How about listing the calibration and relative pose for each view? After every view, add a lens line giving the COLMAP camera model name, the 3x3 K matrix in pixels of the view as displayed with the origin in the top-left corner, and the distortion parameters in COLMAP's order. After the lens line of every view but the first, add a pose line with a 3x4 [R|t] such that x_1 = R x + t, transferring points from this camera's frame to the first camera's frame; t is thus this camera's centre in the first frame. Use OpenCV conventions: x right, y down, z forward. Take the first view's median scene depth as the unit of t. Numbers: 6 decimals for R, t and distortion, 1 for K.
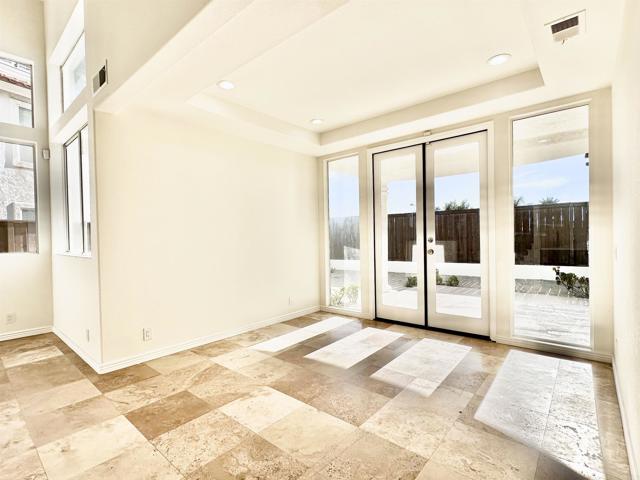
lens RADIAL K [[313.4, 0, 317.7], [0, 313.4, 243.4], [0, 0, 1]] dist [0.012554, 0.000190]
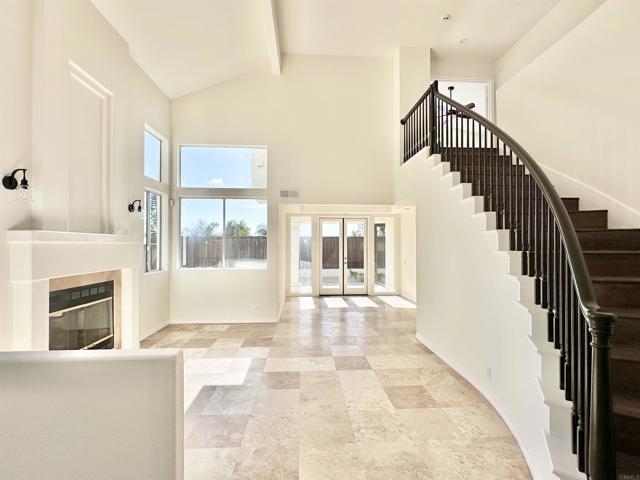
lens RADIAL K [[297.5, 0, 320.5], [0, 297.5, 242.3], [0, 0, 1]] dist [-0.019309, -0.000406]
pose [[0.701367, 0.031092, 0.712122, -1.387519], [-0.000193, 0.999056, -0.043430, -0.034568], [-0.712800, 0.030323, 0.700712, -0.463010]]
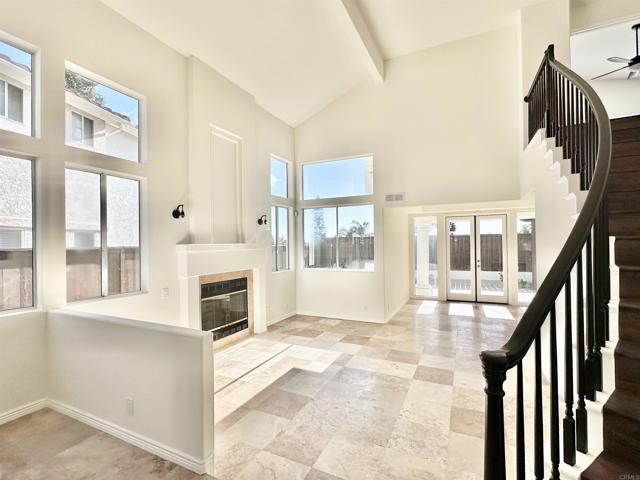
lens RADIAL K [[297.5, 0, 318.4], [0, 297.5, 242.1], [0, 0, 1]] dist [-0.019309, -0.000406]
pose [[0.963199, 0.013457, 0.268452, -1.217581], [-0.004350, 0.999396, -0.034489, -0.063348], [-0.268754, 0.032052, 0.962675, -0.645013]]
